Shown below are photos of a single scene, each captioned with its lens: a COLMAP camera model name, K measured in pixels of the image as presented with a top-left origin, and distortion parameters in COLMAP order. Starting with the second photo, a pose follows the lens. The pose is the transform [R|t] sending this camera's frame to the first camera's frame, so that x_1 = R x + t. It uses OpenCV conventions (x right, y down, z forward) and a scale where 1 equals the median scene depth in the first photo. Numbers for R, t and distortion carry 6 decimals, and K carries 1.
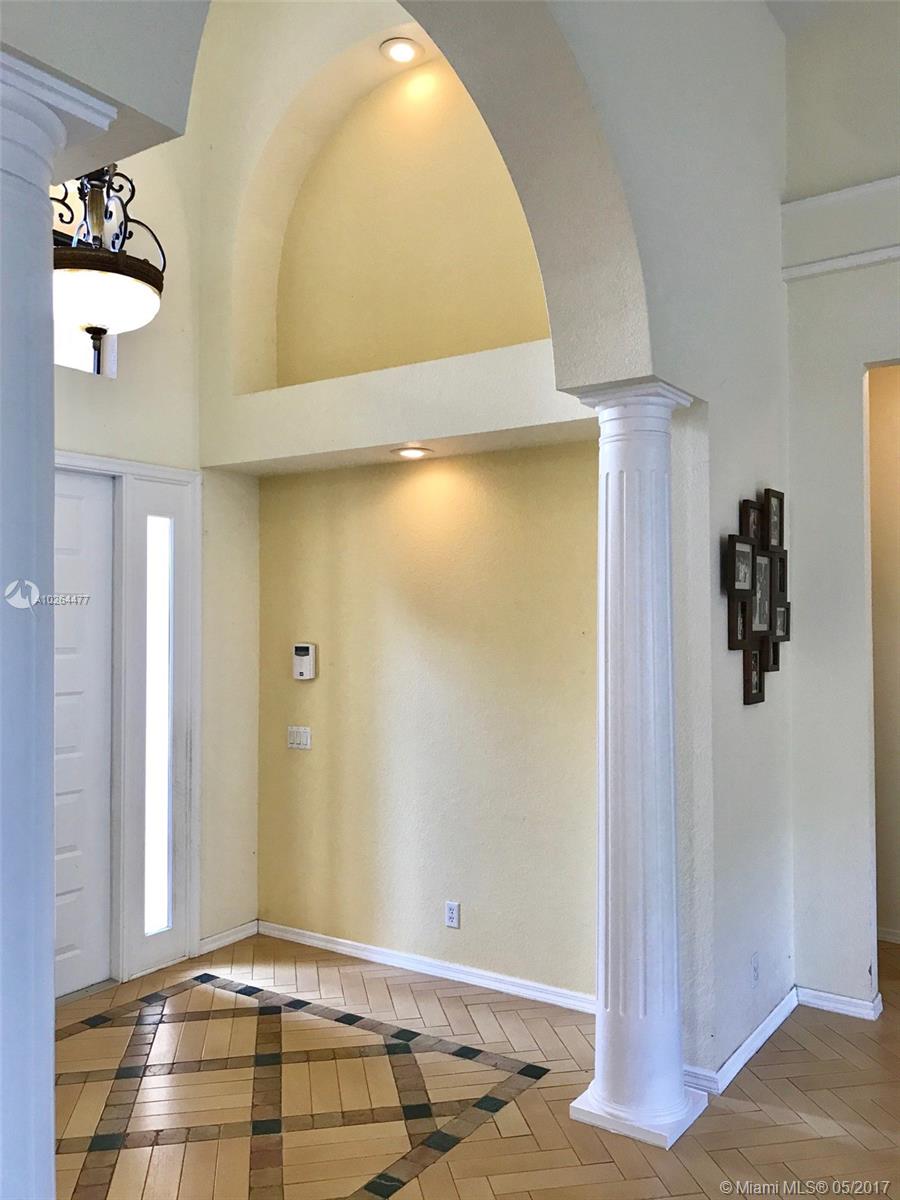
lens RADIAL K [[989.4, 0, 440.4], [0, 989.4, 615.8], [0, 0, 1]] dist [0.095330, -0.181357]
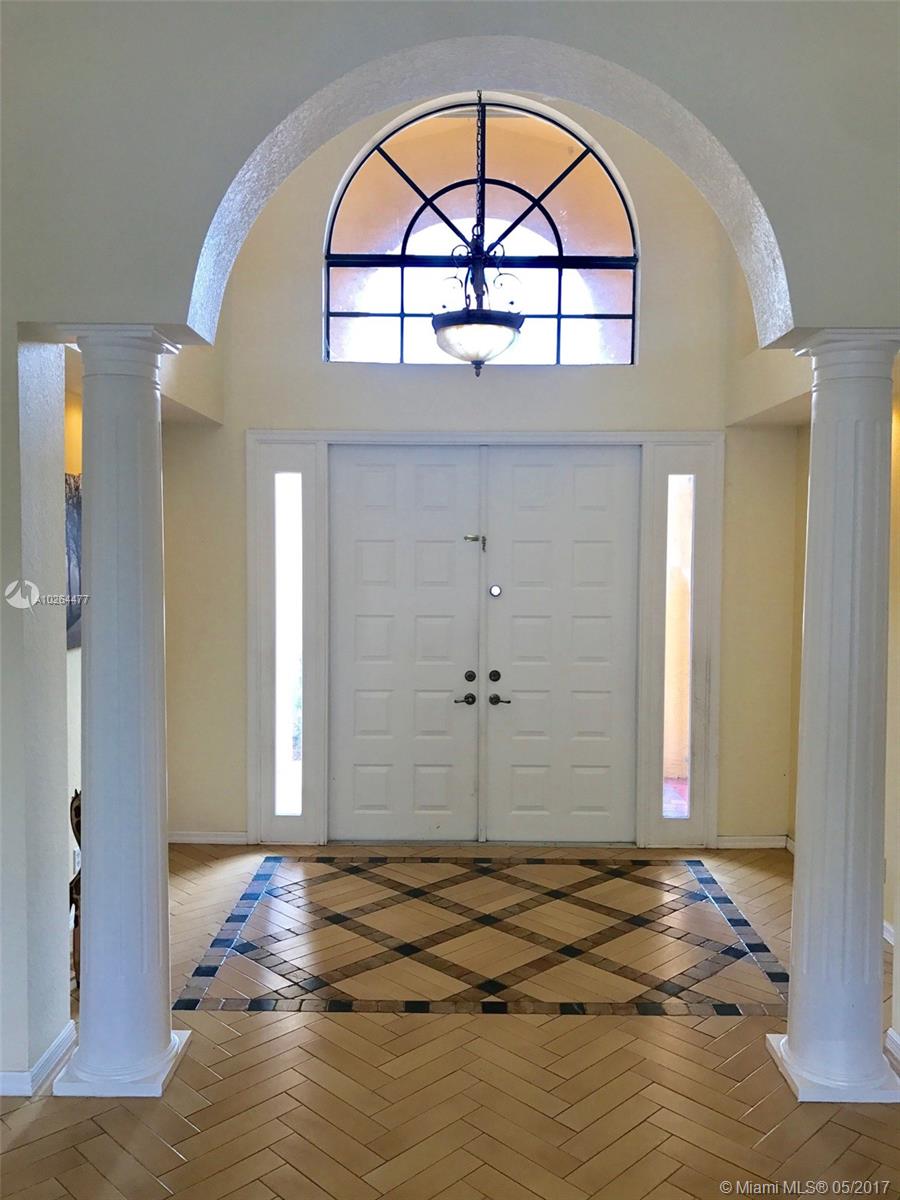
lens RADIAL K [[989.4, 0, 440.4], [0, 989.4, 615.8], [0, 0, 1]] dist [0.095330, -0.181357]
pose [[0.551407, 0.062918, -0.831860, 0.672084], [0.004527, 0.996911, 0.078403, -0.031103], [0.834224, -0.046998, 0.549419, 0.126377]]
